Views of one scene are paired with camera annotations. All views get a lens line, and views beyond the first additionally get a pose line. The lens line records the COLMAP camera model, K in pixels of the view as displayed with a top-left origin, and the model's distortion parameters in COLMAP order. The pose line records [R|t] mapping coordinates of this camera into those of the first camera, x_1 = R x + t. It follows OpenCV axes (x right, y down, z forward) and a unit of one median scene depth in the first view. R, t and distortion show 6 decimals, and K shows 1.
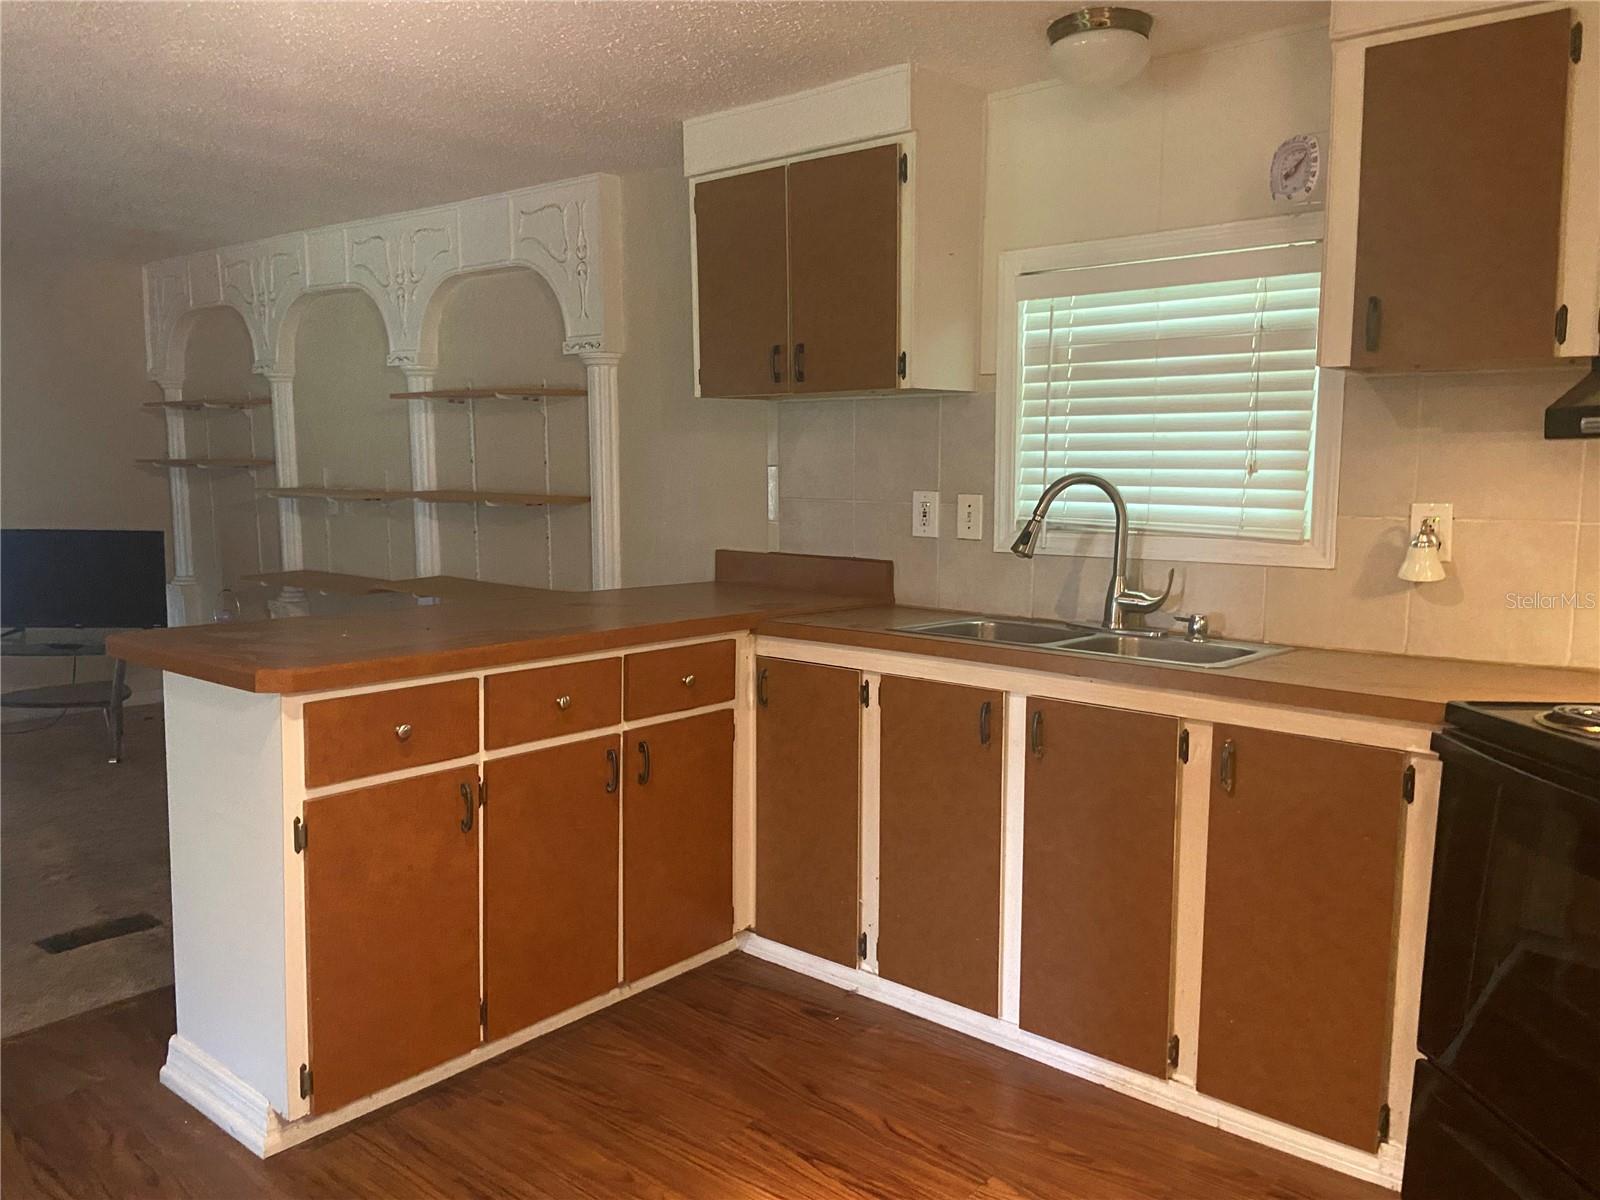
lens RADIAL K [[1261.4, 0, 794.9], [0, 1261.4, 583.3], [0, 0, 1]] dist [0.200792, -0.181467]
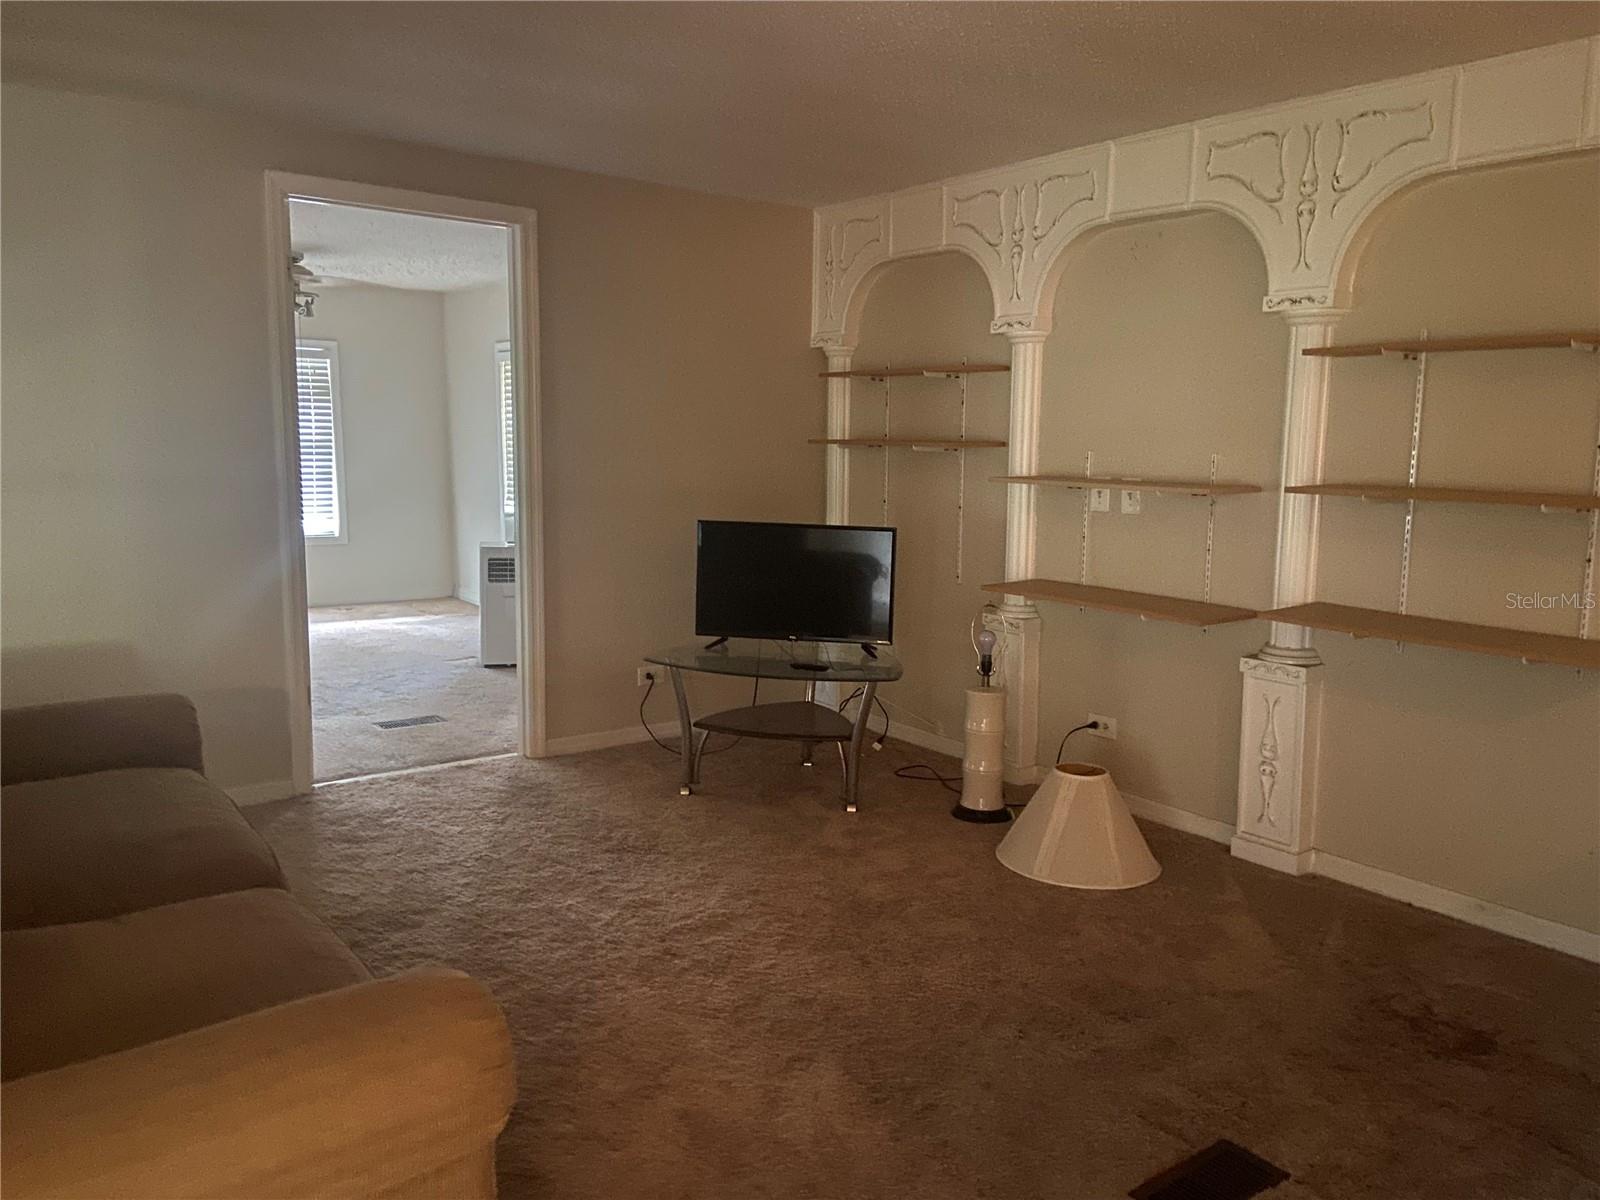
lens RADIAL K [[1210.9, 0, 784.8], [0, 1210.9, 586.9], [0, 0, 1]] dist [0.121300, -0.147218]
pose [[0.981614, 0.042037, -0.186190, -0.722881], [-0.038769, 0.999024, 0.021162, -0.028907], [0.186898, -0.013554, 0.982286, 0.432467]]
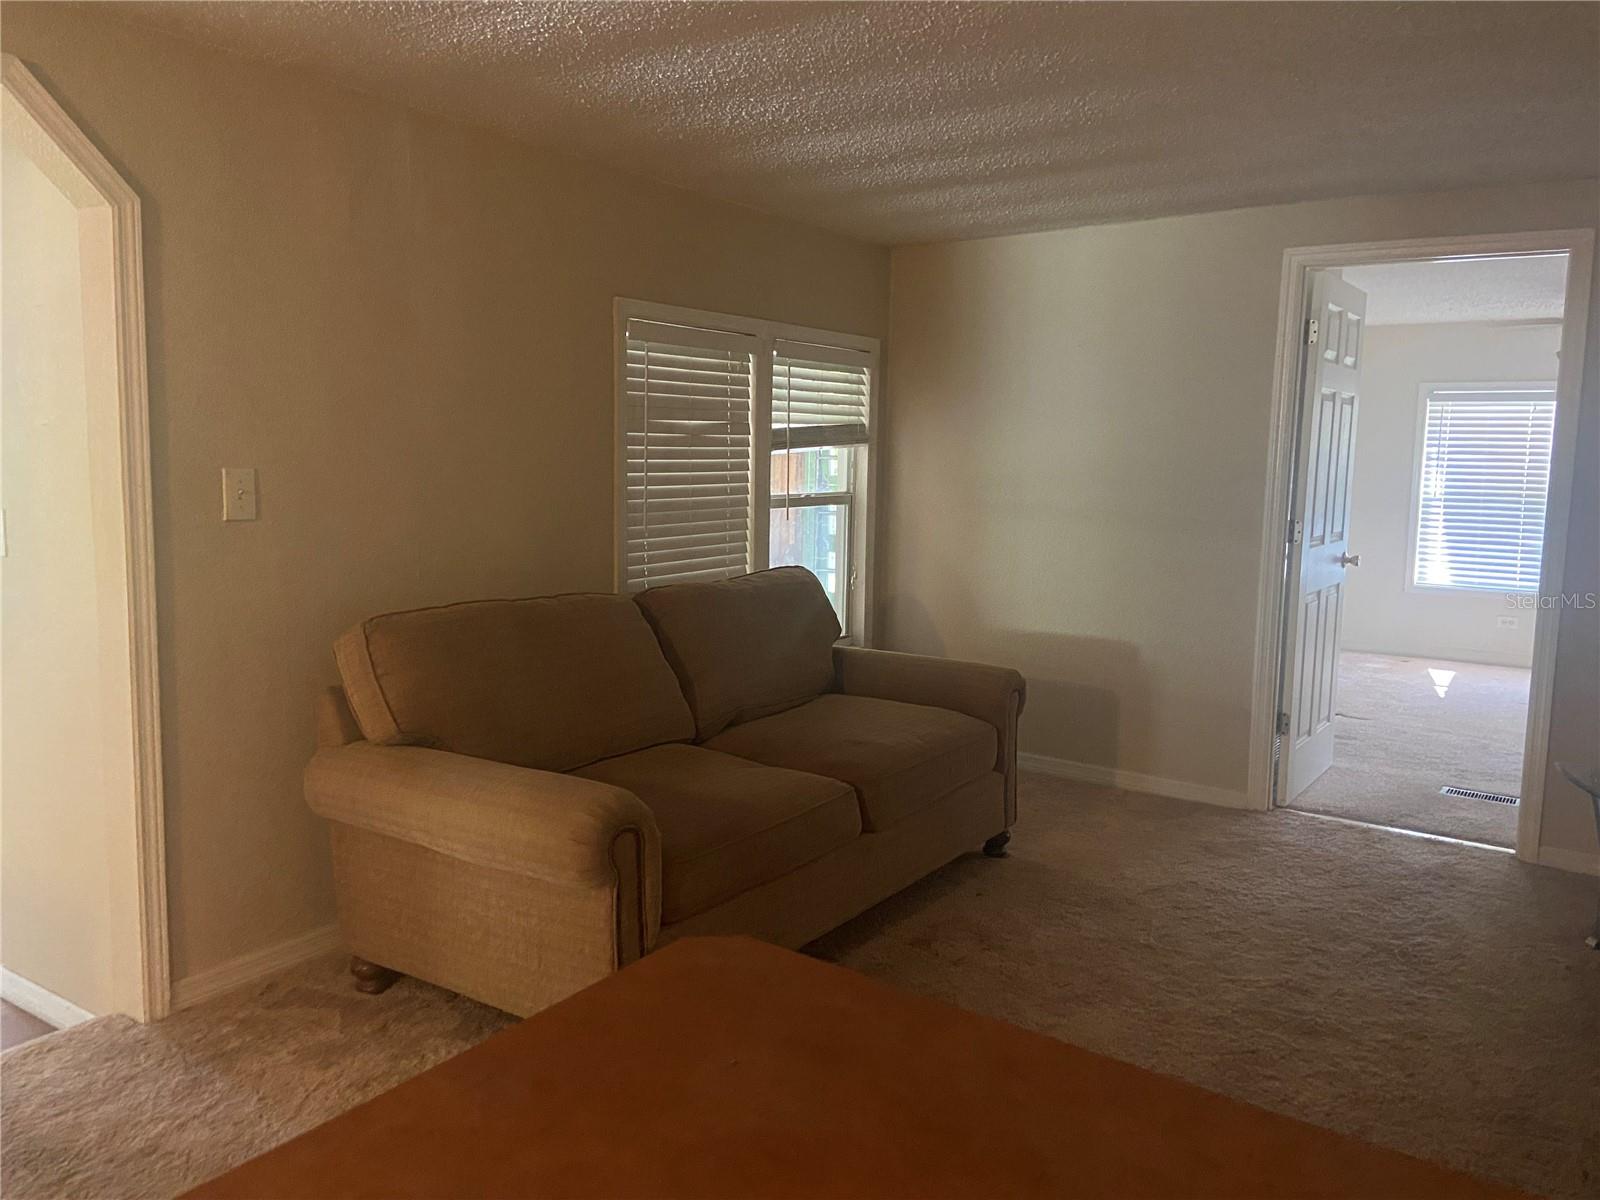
lens RADIAL K [[1210.9, 0, 784.8], [0, 1210.9, 586.9], [0, 0, 1]] dist [0.121300, -0.147218]
pose [[0.113791, 0.115382, -0.986782, -0.144540], [-0.121269, 0.987419, 0.101472, -0.096867], [0.986076, 0.108120, 0.126352, 0.860575]]
